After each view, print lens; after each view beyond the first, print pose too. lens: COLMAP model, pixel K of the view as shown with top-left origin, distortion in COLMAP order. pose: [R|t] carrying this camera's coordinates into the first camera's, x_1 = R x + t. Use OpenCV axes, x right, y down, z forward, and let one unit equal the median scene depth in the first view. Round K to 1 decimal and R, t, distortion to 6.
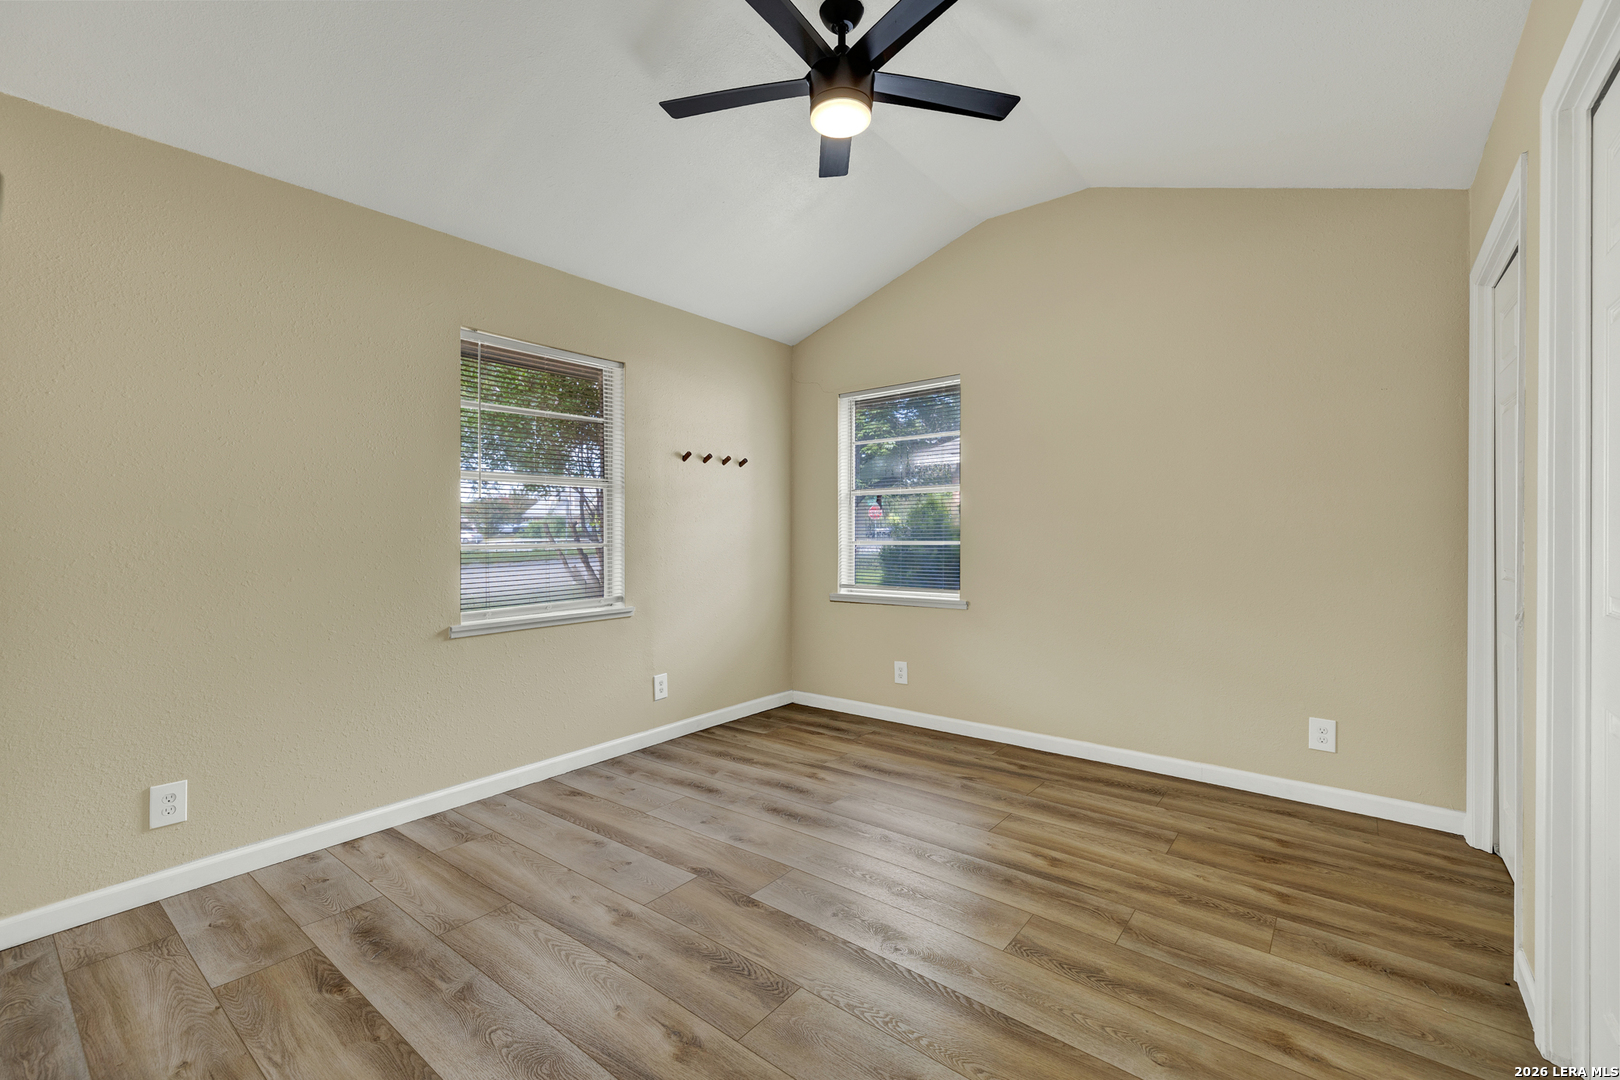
lens RADIAL K [[695.2, 0, 802.9], [0, 695.2, 528.8], [0, 0, 1]] dist [-0.001766, 0.000478]
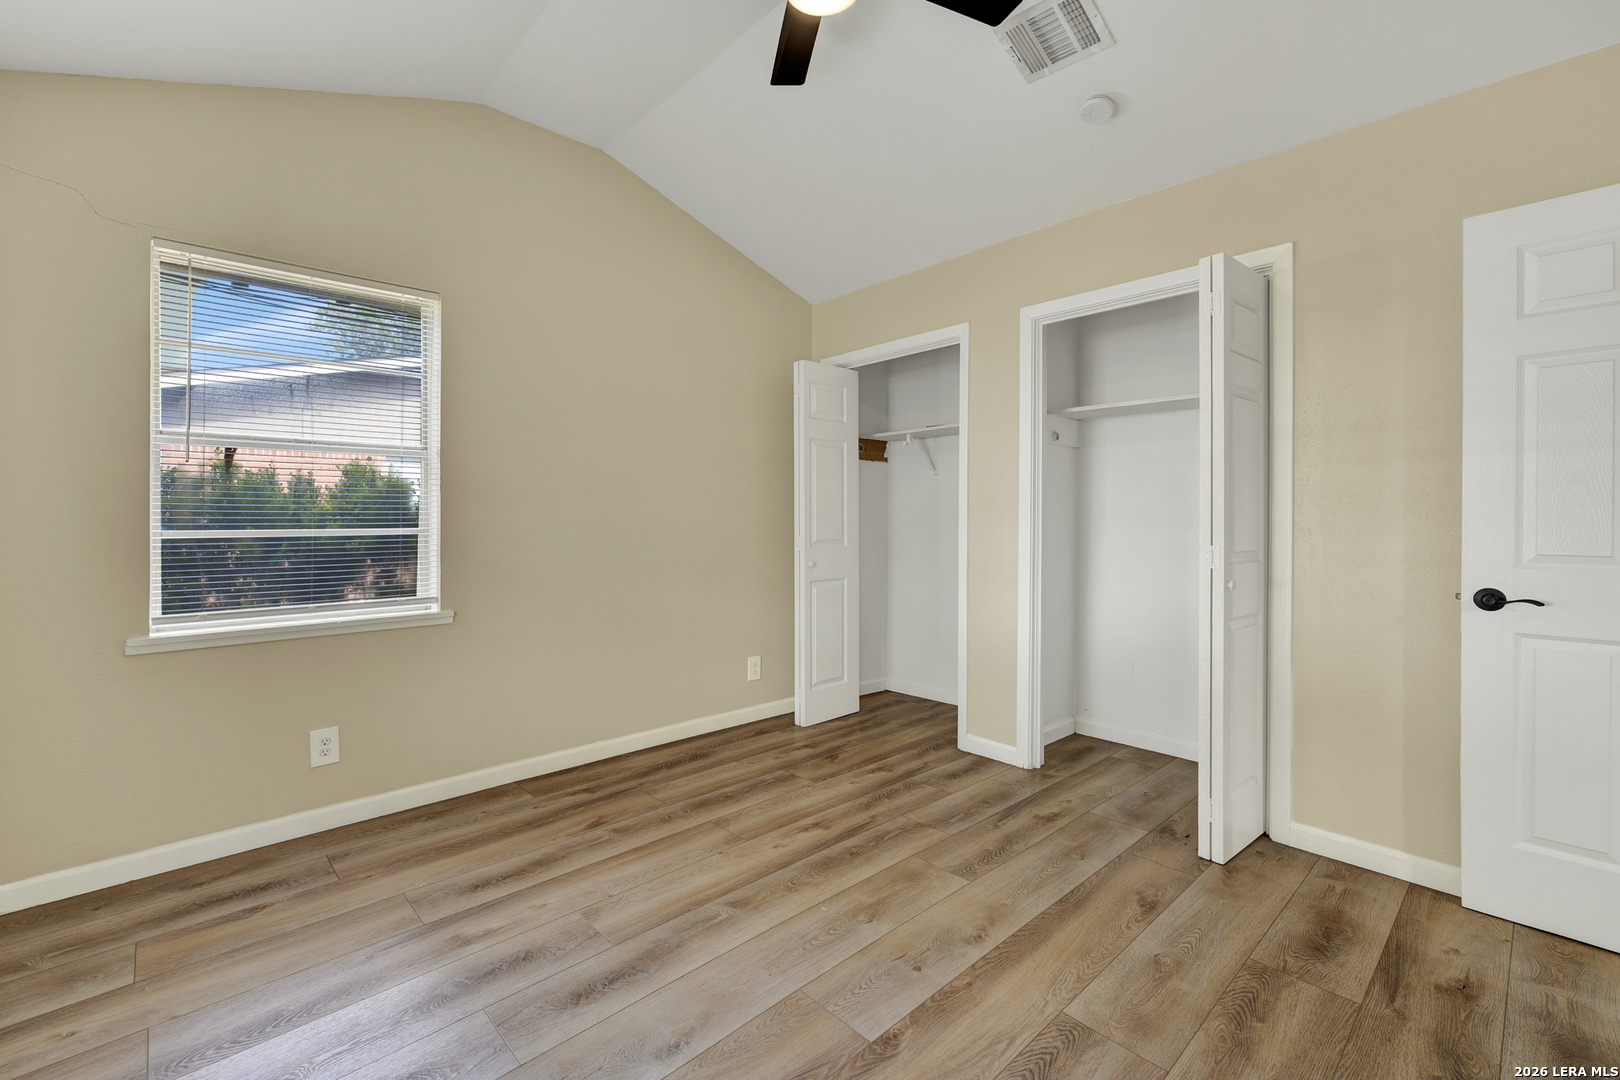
lens RADIAL K [[695.2, 0, 802.9], [0, 695.2, 528.8], [0, 0, 1]] dist [-0.001766, 0.000478]
pose [[0.142007, -0.011128, 0.989803, -0.625691], [-0.004932, 0.999916, 0.011950, 0.013979], [-0.989853, -0.006578, 0.141940, 0.804589]]
